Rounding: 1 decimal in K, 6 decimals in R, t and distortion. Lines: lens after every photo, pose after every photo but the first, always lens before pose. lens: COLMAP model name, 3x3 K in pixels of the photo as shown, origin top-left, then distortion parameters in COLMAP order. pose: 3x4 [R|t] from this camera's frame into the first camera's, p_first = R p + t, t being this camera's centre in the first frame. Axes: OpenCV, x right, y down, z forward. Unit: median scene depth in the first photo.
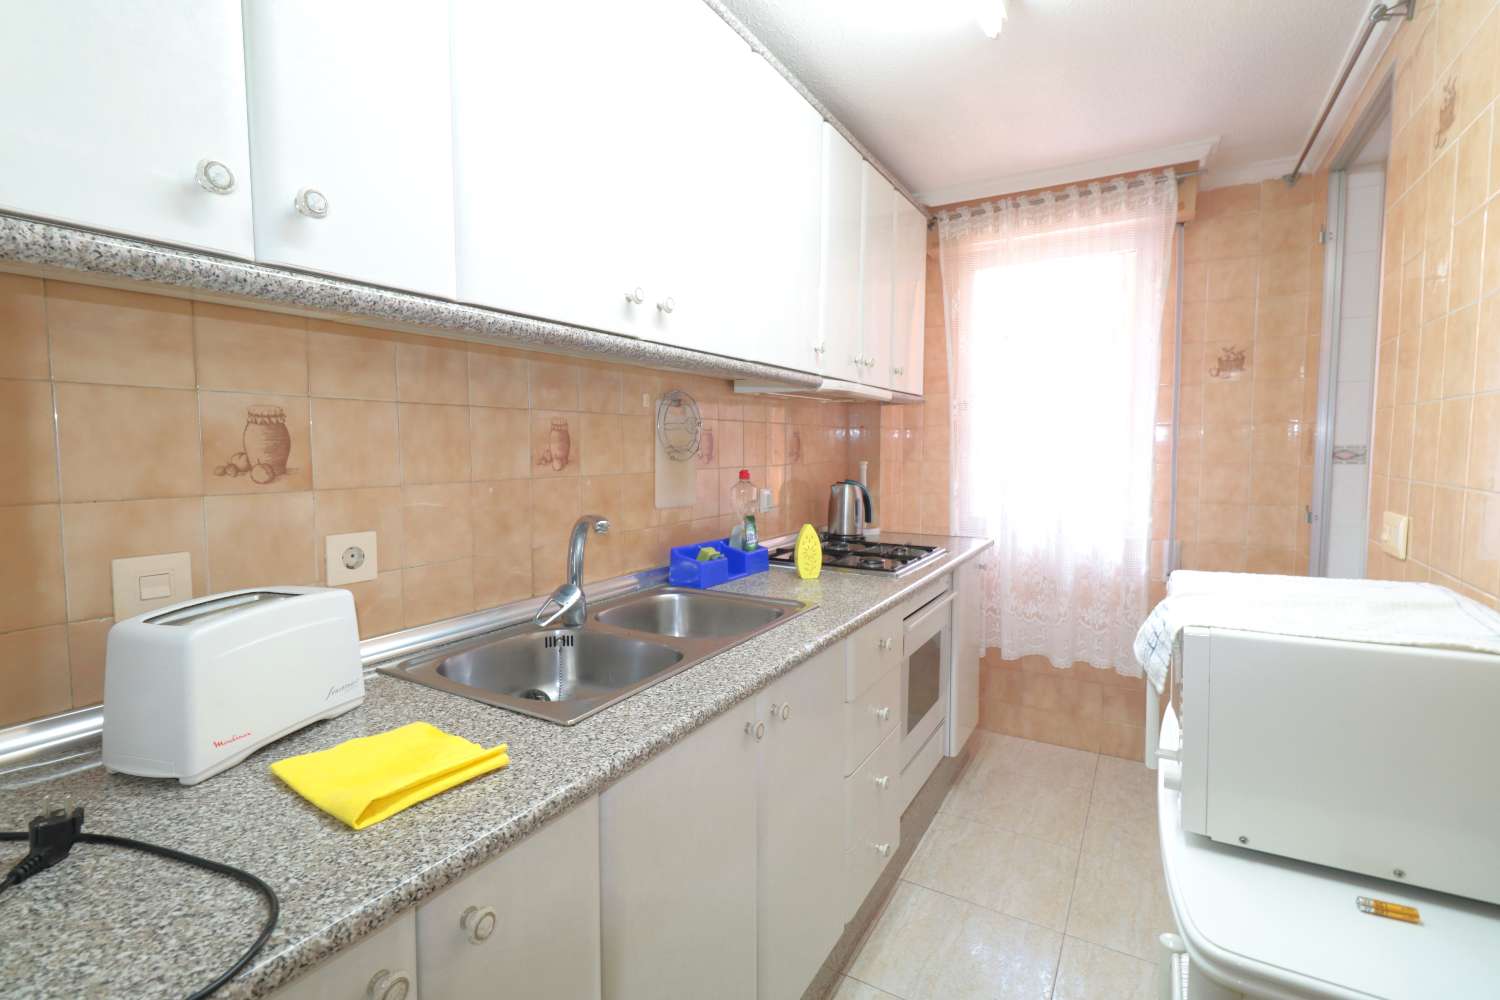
lens RADIAL K [[692.8, 0, 737.9], [0, 692.8, 492.1], [0, 0, 1]] dist [0.001128, -0.000102]
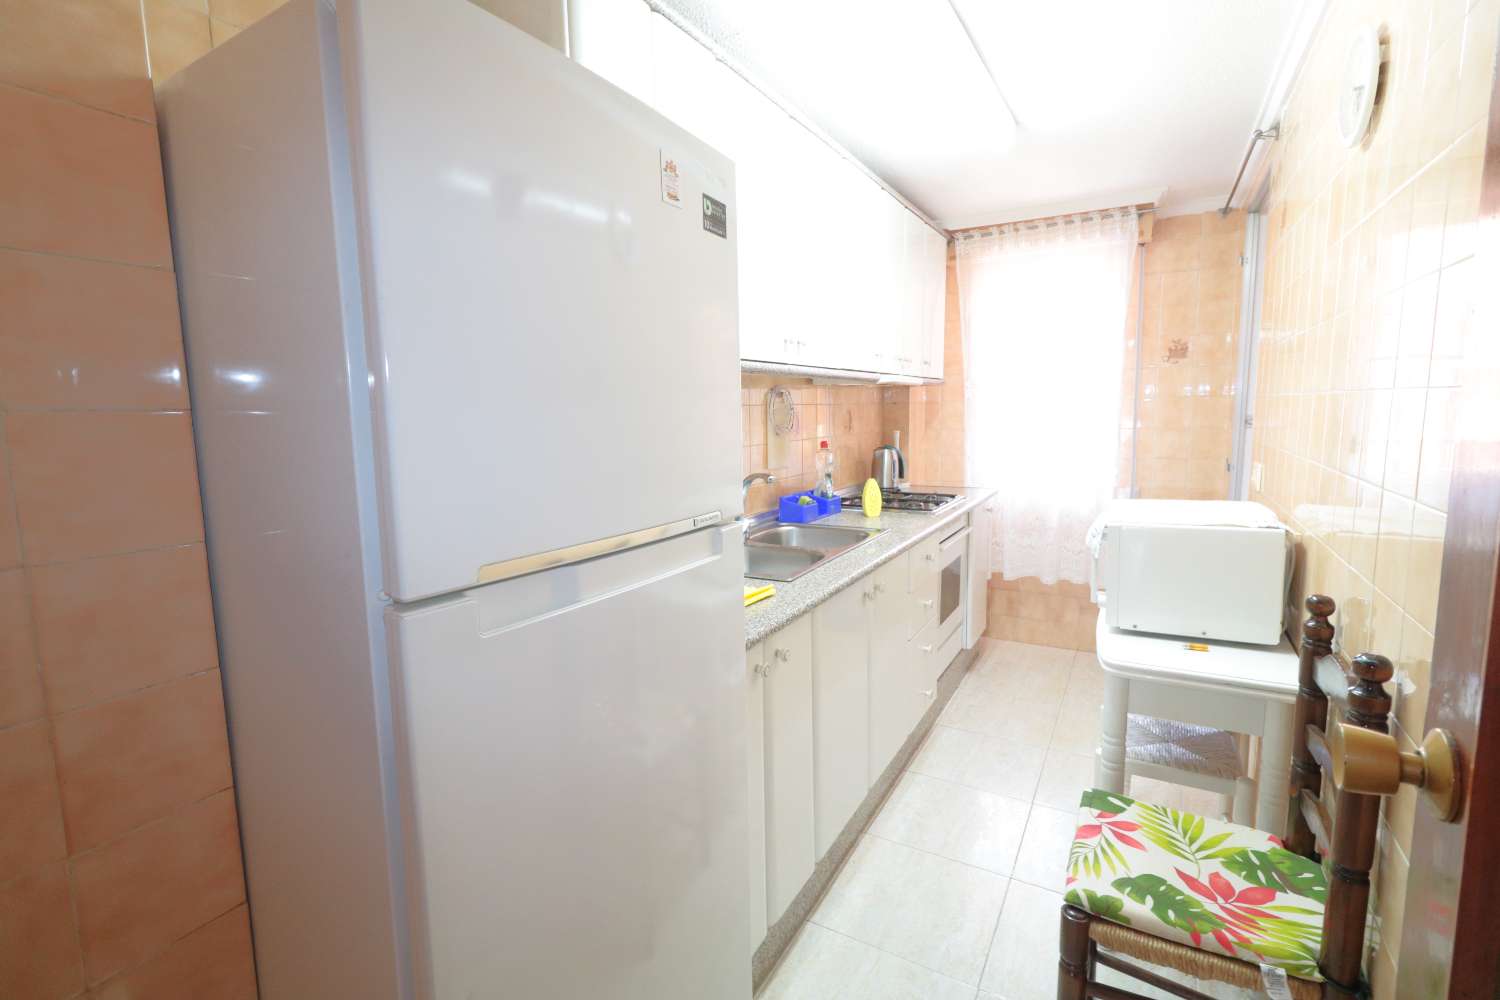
lens RADIAL K [[677.8, 0, 745.9], [0, 677.8, 495.4], [0, 0, 1]] dist [0.000869, 0.000329]
pose [[0.999749, -0.019525, 0.010995, -0.138144], [0.018842, 0.998071, 0.059157, -0.005107], [-0.012128, -0.058935, 0.998188, -0.310738]]
